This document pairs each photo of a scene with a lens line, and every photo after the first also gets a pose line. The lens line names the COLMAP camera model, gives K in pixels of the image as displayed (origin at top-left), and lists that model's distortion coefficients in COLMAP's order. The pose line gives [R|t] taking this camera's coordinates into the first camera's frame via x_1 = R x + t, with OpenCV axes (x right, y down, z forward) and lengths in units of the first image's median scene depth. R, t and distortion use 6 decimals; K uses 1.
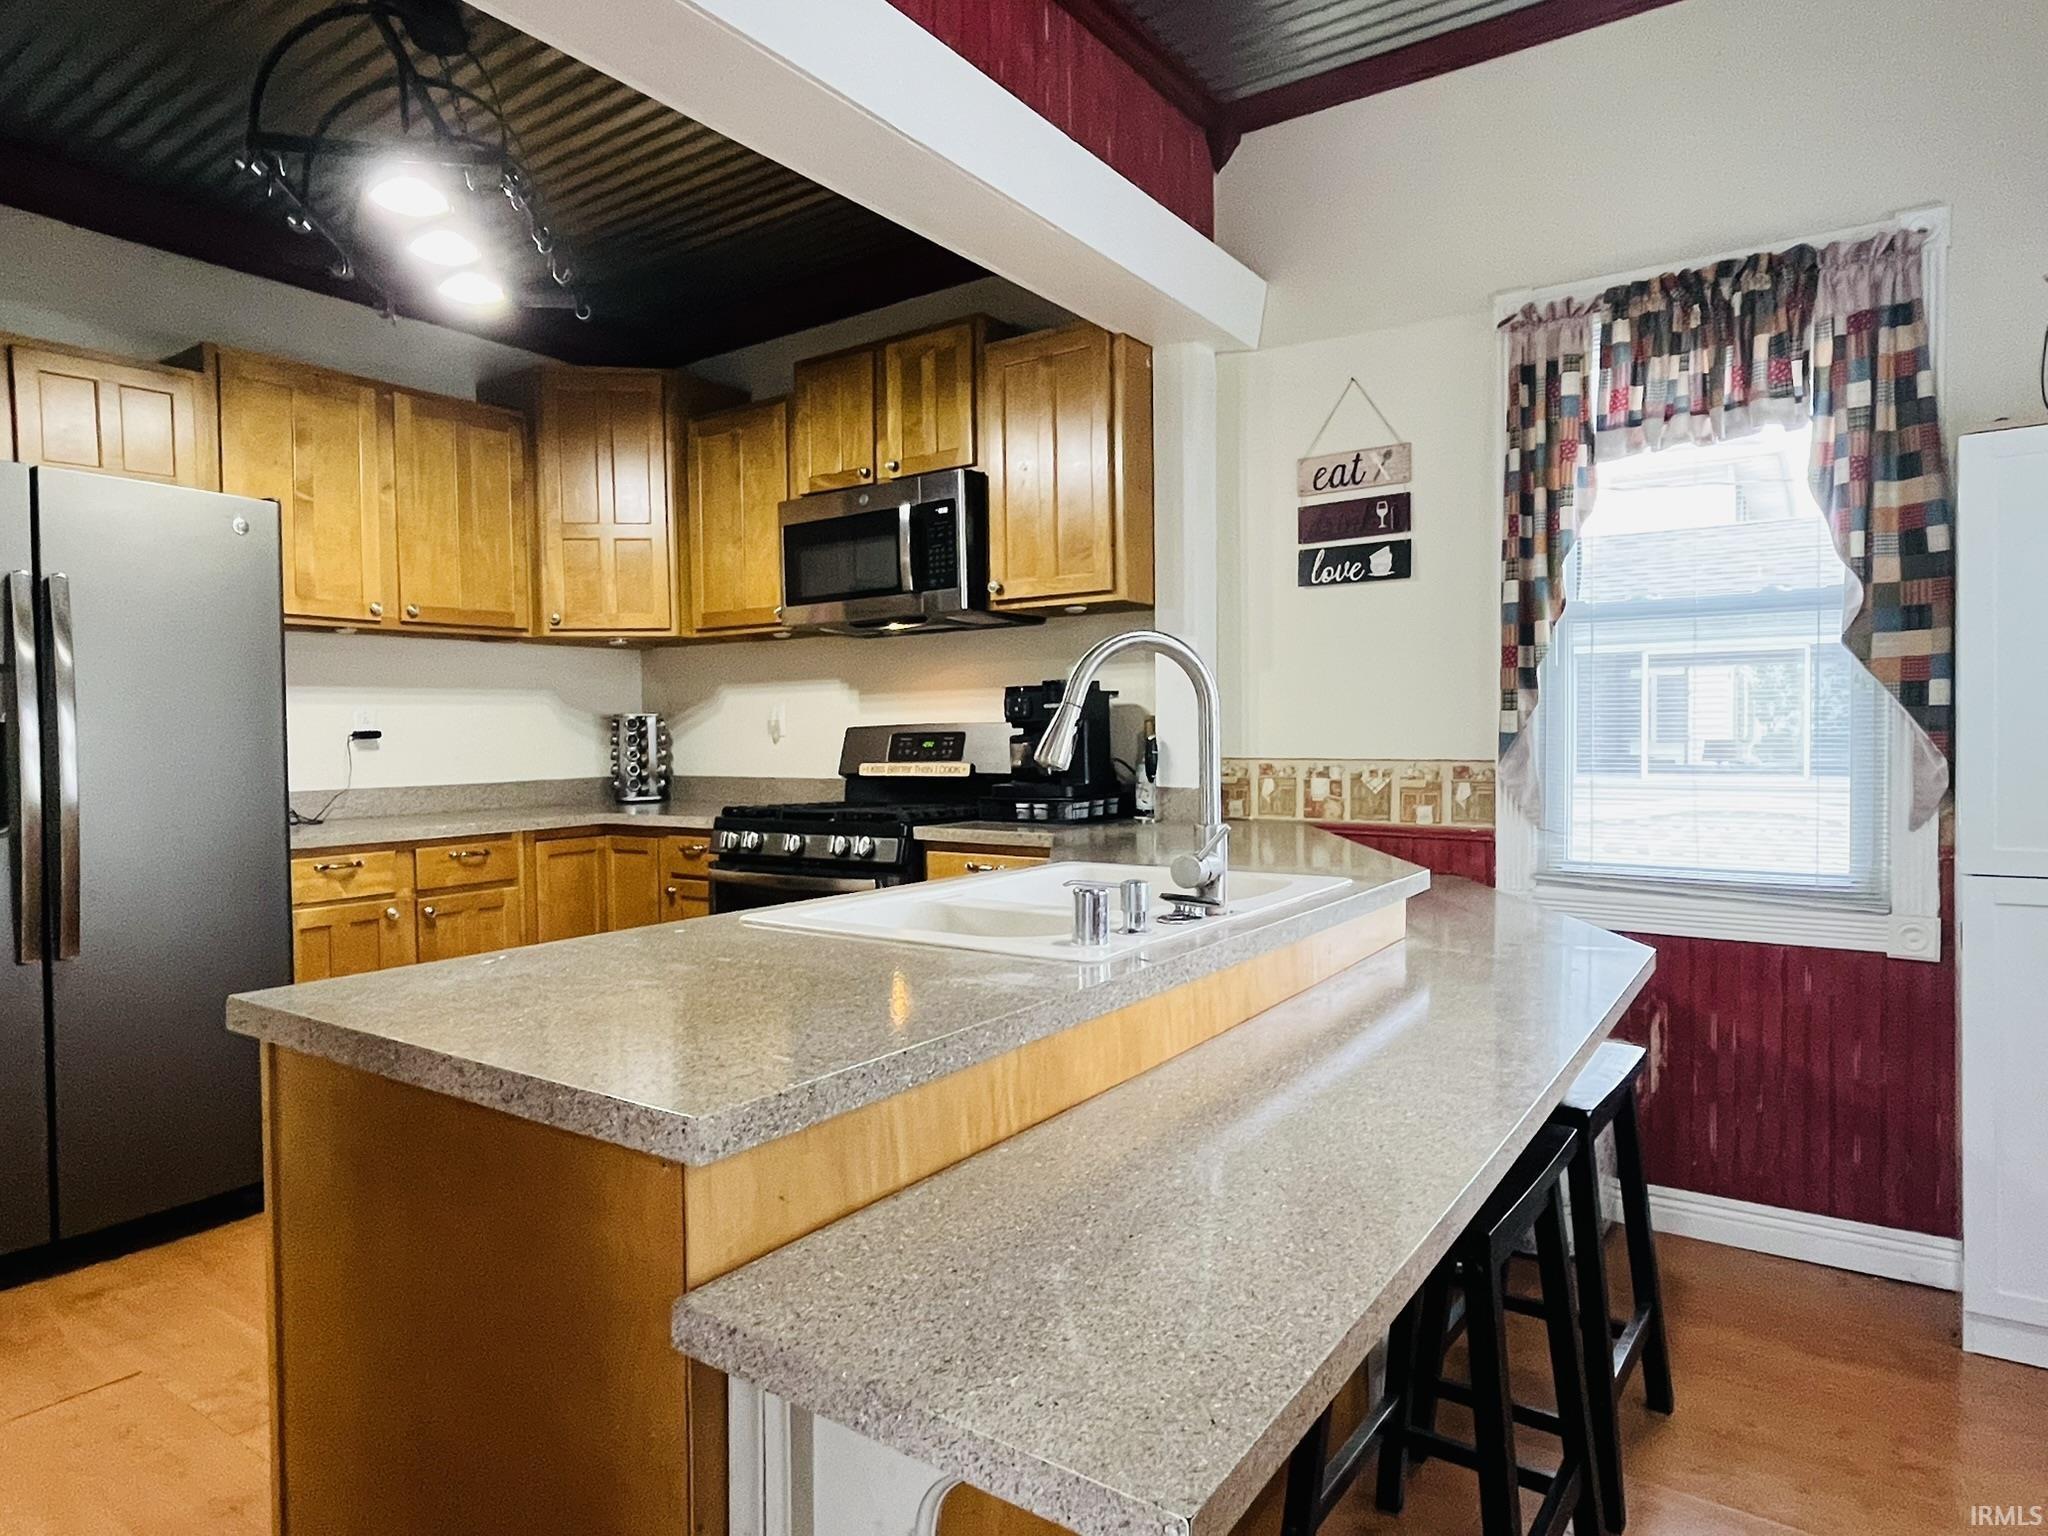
lens RADIAL K [[1230.6, 0, 1024.0], [0, 1230.6, 768.0], [0, 0, 1]] dist [-0.002024, 0.000181]
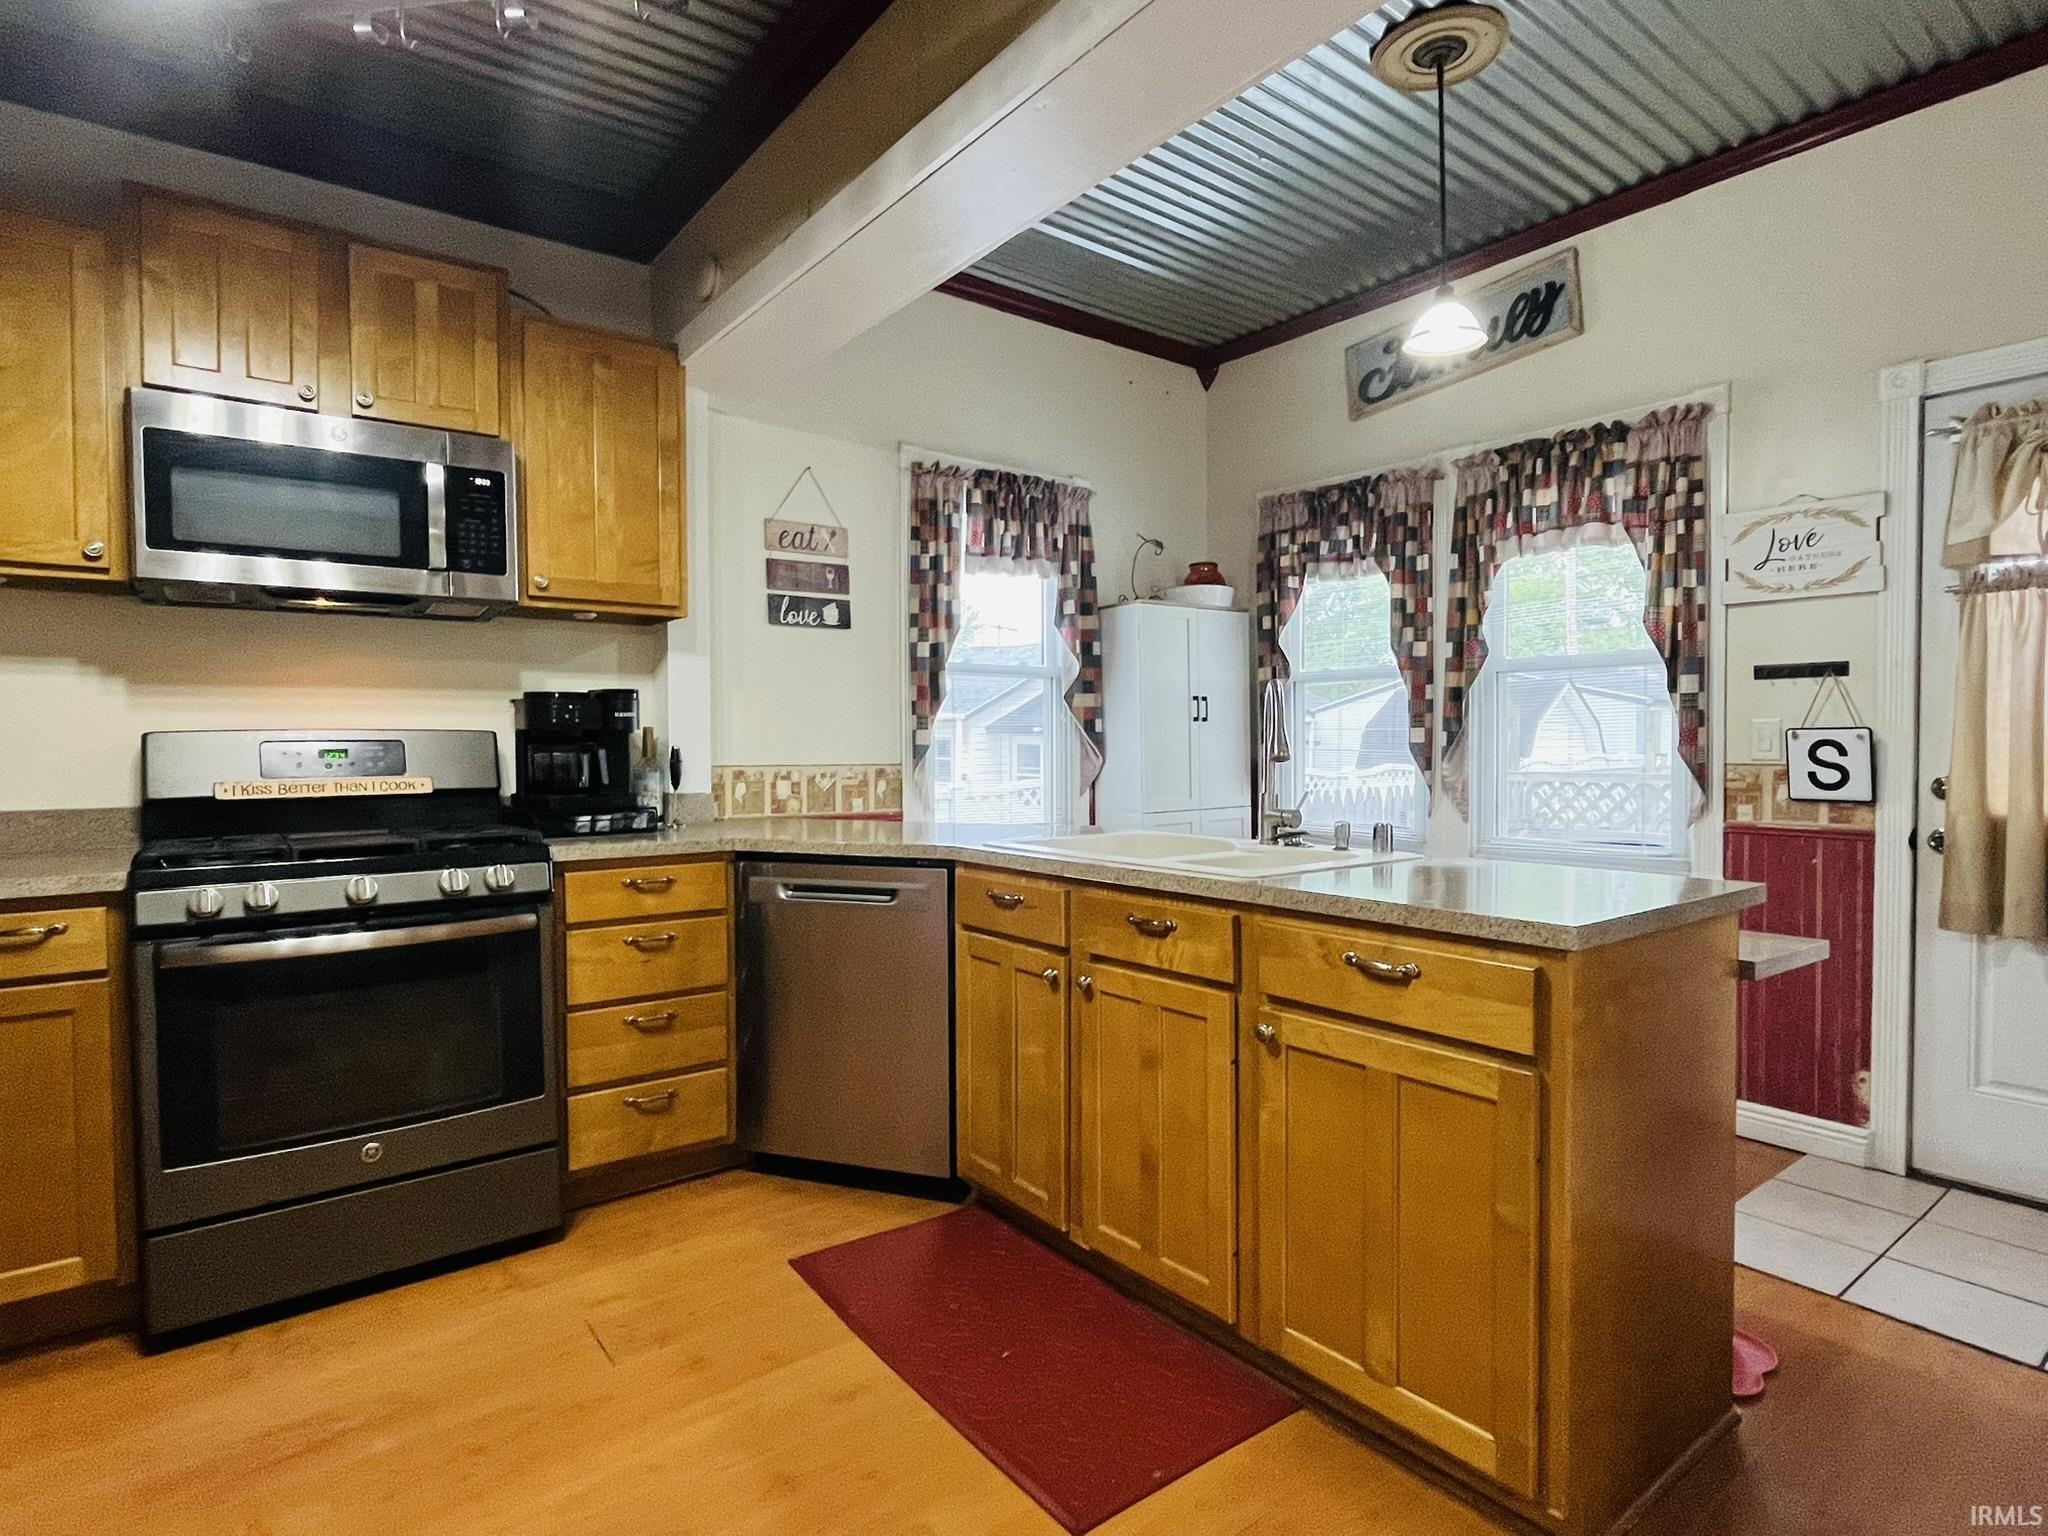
lens RADIAL K [[1056.9, 0, 1024.0], [0, 1056.9, 768.0], [0, 0, 1]] dist [0.000717, 0.000087]
pose [[0.306821, -0.014003, 0.951664, -0.732817], [0.025727, 0.999648, 0.006415, -0.005485], [-0.951419, 0.022515, 0.307074, 0.468512]]
